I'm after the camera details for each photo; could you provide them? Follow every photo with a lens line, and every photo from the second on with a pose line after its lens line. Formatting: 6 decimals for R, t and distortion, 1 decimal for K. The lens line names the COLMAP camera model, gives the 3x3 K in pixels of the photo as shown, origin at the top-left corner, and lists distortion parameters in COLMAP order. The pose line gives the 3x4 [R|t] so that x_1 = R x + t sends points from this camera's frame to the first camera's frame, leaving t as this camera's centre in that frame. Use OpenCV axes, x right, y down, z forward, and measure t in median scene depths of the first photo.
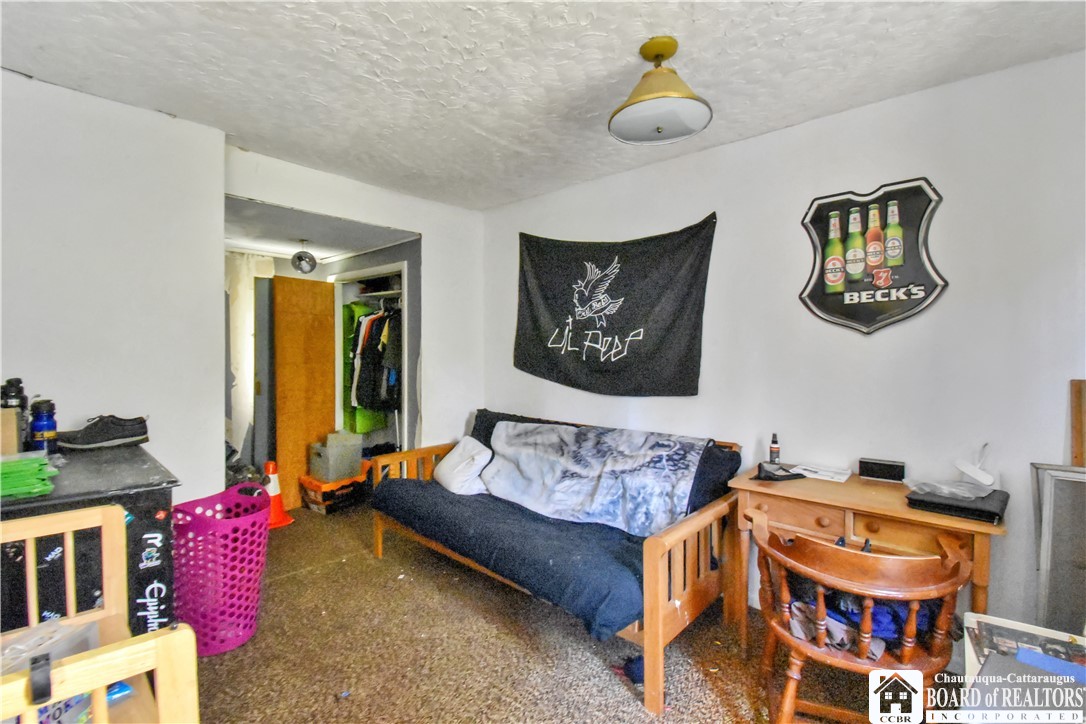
lens RADIAL K [[491.3, 0, 549.4], [0, 491.3, 356.9], [0, 0, 1]] dist [0.011073, -0.002404]
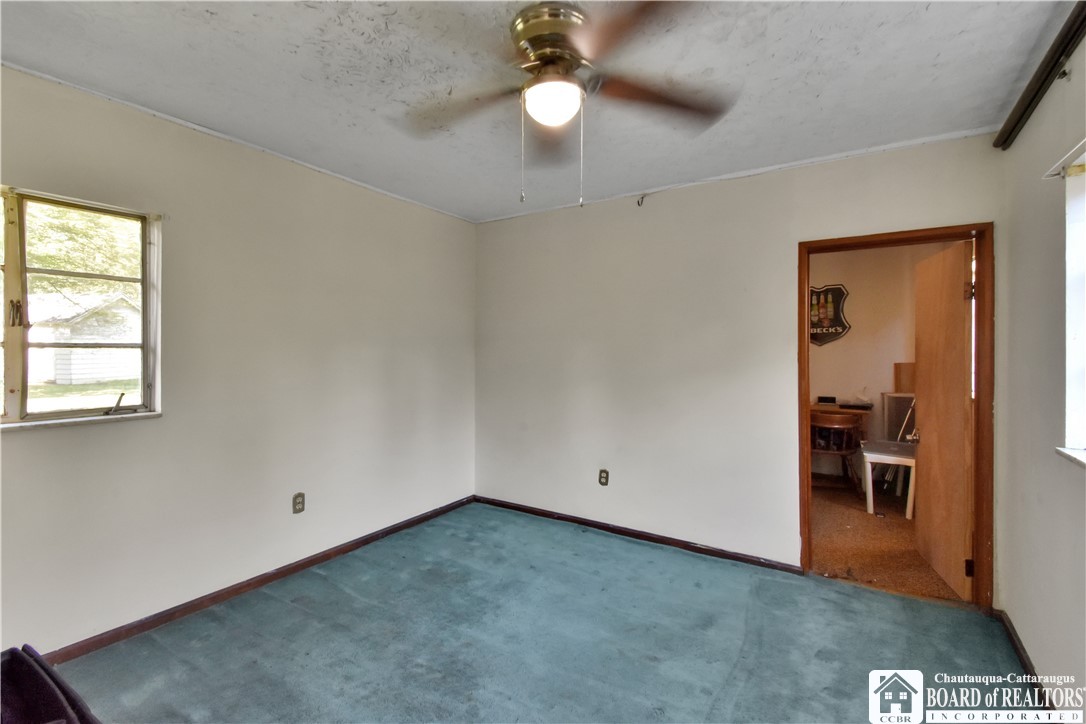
lens RADIAL K [[491.3, 0, 535.9], [0, 491.3, 354.7], [0, 0, 1]] dist [0.011073, -0.002404]
pose [[0.991348, 0.004142, 0.131196, -1.076726], [-0.000423, 0.999598, -0.028364, 0.065733], [-0.131261, 0.028063, 0.990951, -1.234997]]
